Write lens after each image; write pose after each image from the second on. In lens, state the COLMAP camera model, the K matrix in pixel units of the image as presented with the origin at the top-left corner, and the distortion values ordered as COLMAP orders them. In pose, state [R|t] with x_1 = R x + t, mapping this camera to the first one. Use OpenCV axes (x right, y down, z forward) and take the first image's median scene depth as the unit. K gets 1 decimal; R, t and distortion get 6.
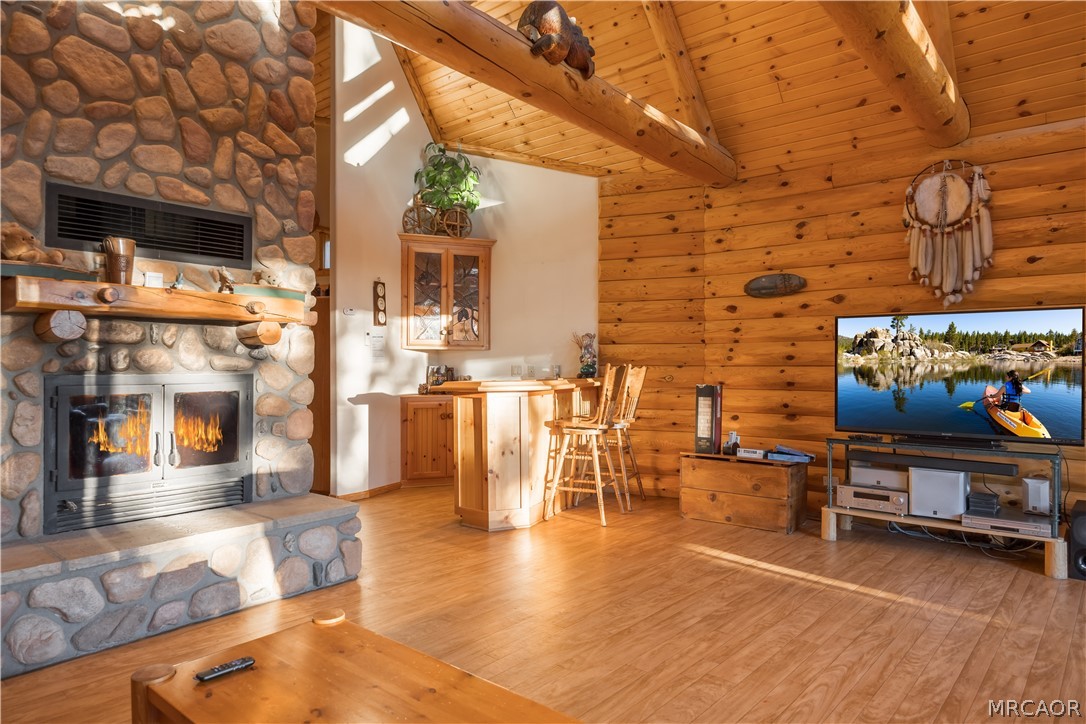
lens RADIAL K [[681.2, 0, 550.5], [0, 681.2, 365.8], [0, 0, 1]] dist [-0.011201, 0.001415]
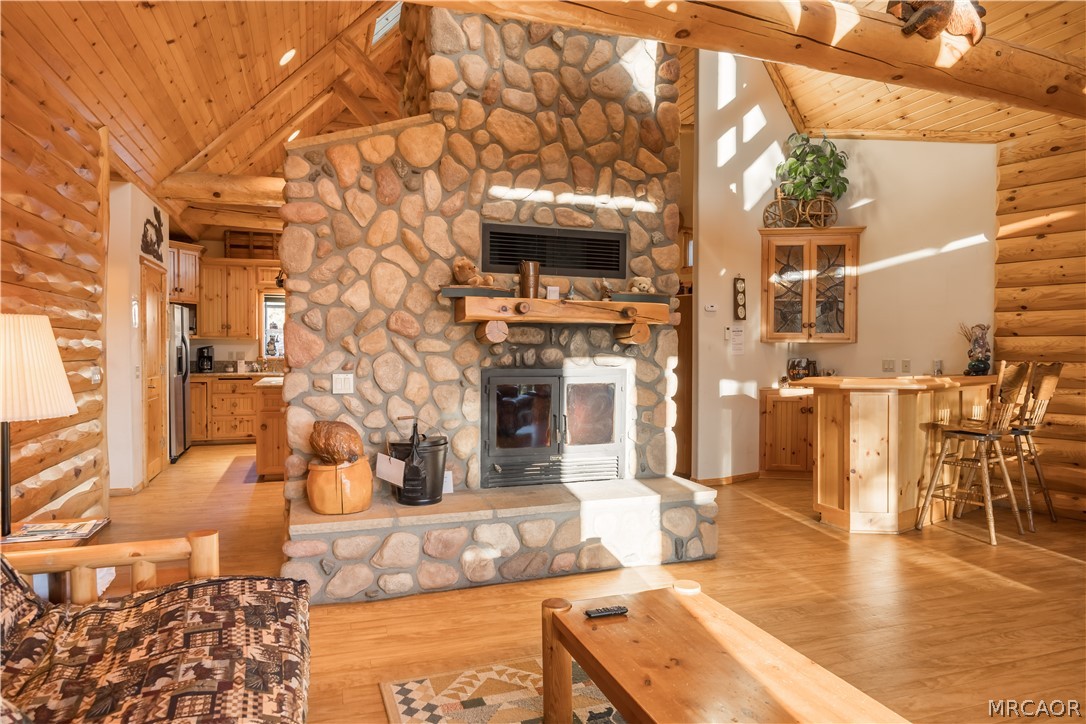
lens RADIAL K [[681.2, 0, 532.2], [0, 681.2, 361.5], [0, 0, 1]] dist [-0.011201, 0.001415]
pose [[0.854313, 0.012166, -0.519616, 0.030303], [-0.004868, 0.999869, 0.015406, -0.018984], [0.519735, -0.010632, 0.854261, -0.080034]]
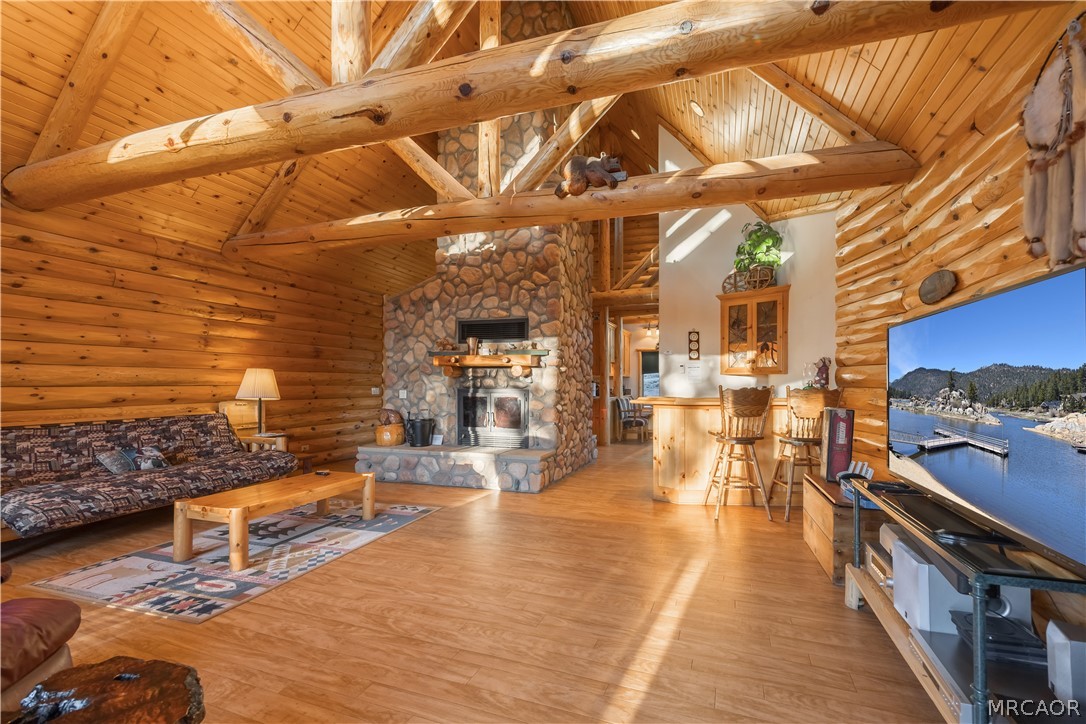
lens RADIAL K [[469.1, 0, 595.8], [0, 469.1, 379.1], [0, 0, 1]] dist [0.002754, -0.001008]
pose [[0.368018, -0.007278, -0.929790, 1.129222], [-0.003527, 0.999951, -0.009224, -0.009214], [0.929812, 0.006674, 0.367974, 0.702395]]
